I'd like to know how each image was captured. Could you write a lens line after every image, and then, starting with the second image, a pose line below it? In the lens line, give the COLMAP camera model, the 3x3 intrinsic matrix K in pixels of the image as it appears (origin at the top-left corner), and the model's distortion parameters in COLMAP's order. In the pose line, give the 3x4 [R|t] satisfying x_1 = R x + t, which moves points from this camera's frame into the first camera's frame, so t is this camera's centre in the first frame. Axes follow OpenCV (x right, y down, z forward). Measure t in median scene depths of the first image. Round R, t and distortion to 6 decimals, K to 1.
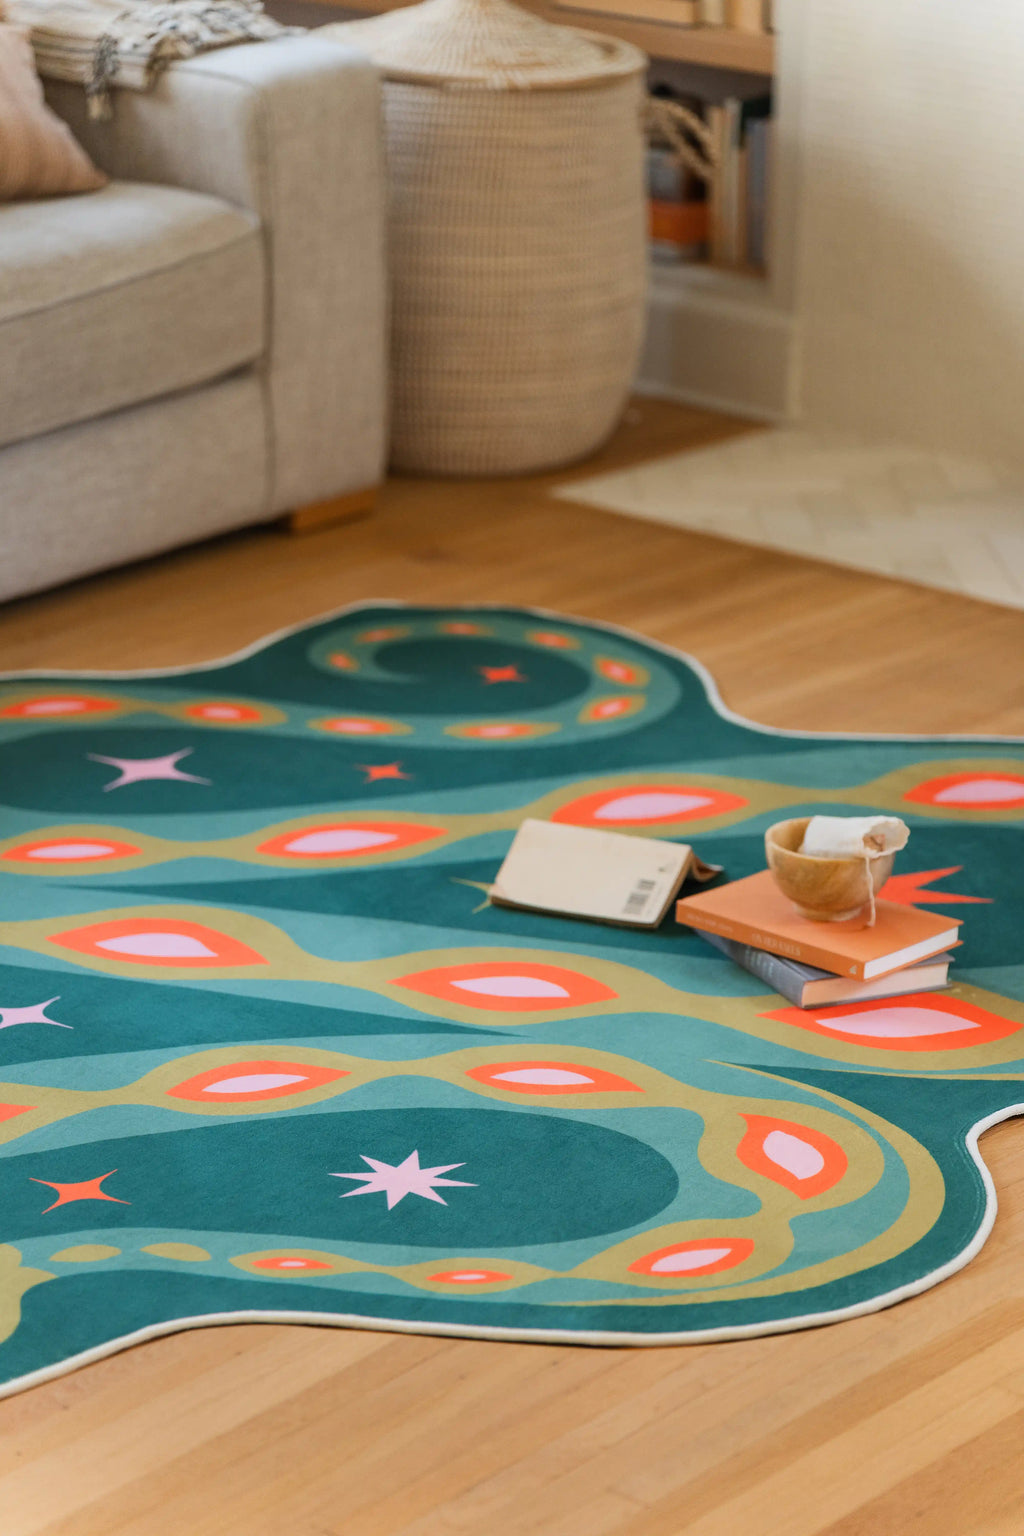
lens RADIAL K [[5256.6, 0, 512.0], [0, 5256.6, 768.0], [0, 0, 1]] dist [0.020039, 0.384914]
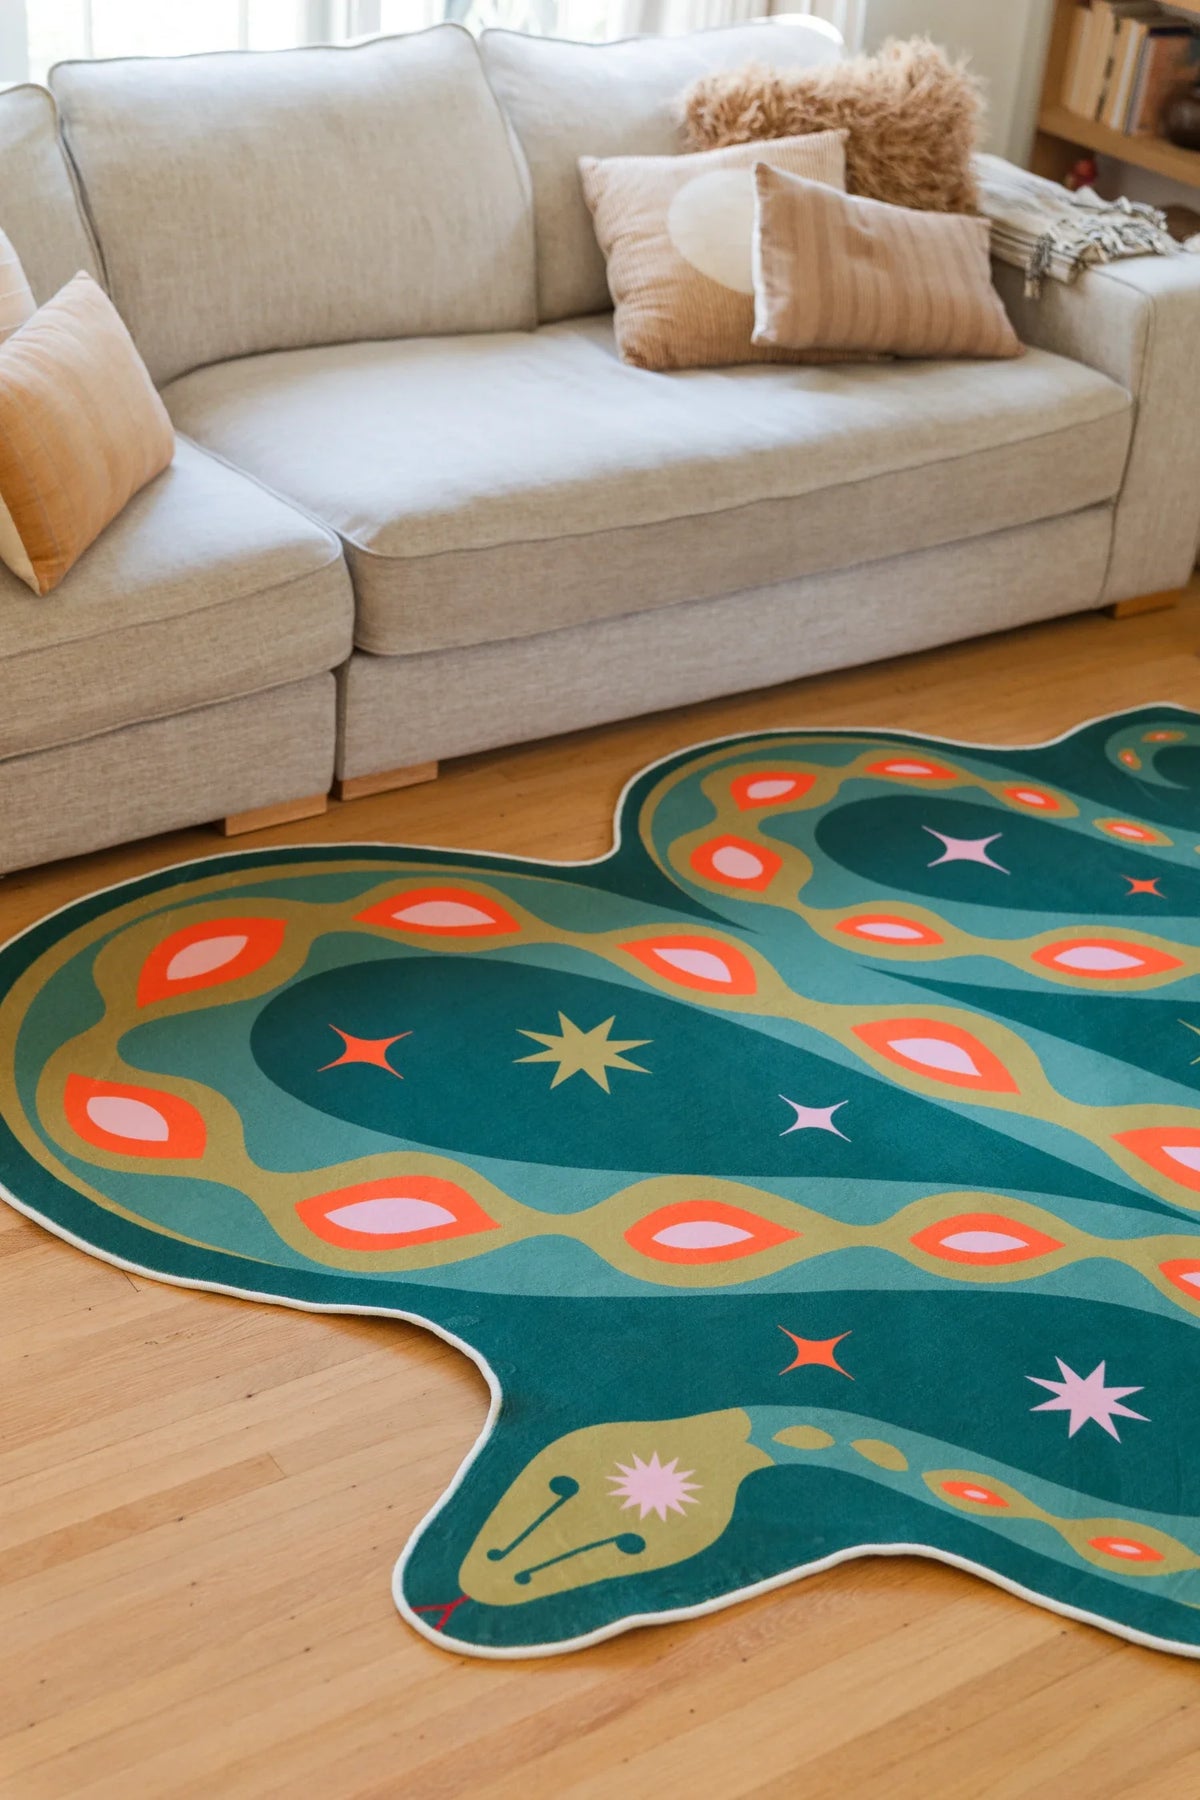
lens RADIAL K [[2548.2, 0, 600.0], [0, 2548.2, 900.0], [0, 0, 1]] dist [-0.011191, 0.063757]
pose [[0.960393, 0.194706, -0.199337, -0.025132], [-0.152320, 0.965860, 0.209553, -0.099189], [0.233332, -0.170890, 0.957263, 0.335854]]
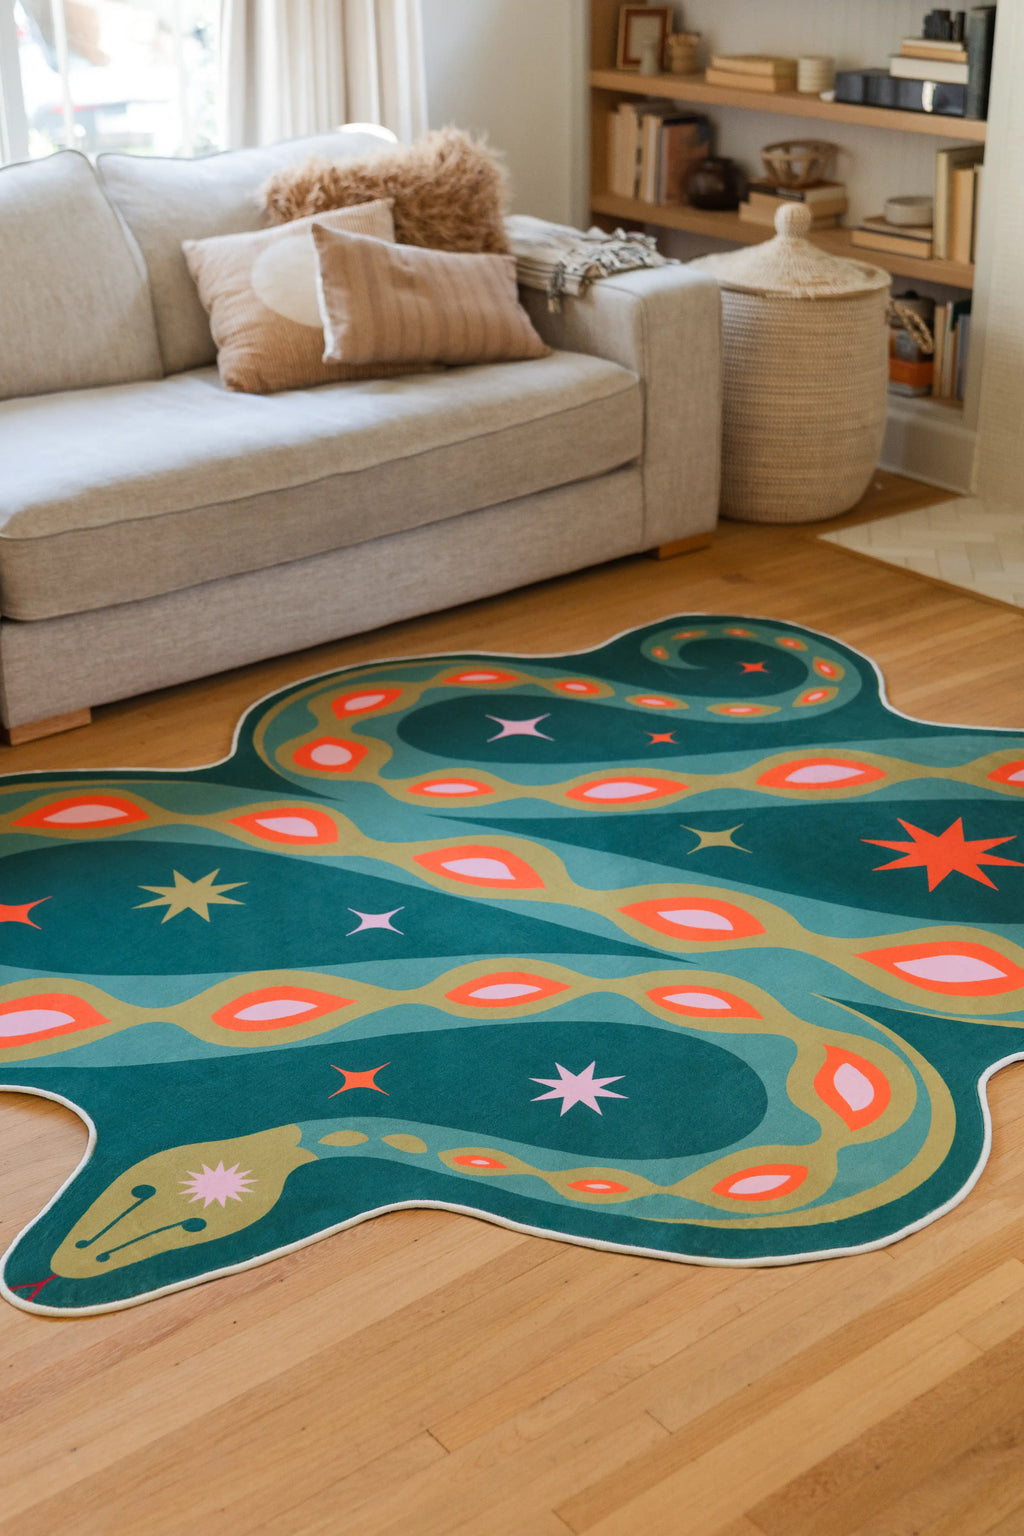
lens RADIAL K [[2174.5, 0, 512.0], [0, 2174.5, 768.0], [0, 0, 1]] dist [-0.011191, 0.063757]
pose [[0.980498, 0.062541, -0.186311, 0.051171], [-0.042446, 0.993029, 0.109961, -0.056709], [0.191889, -0.099909, 0.976318, 0.311790]]
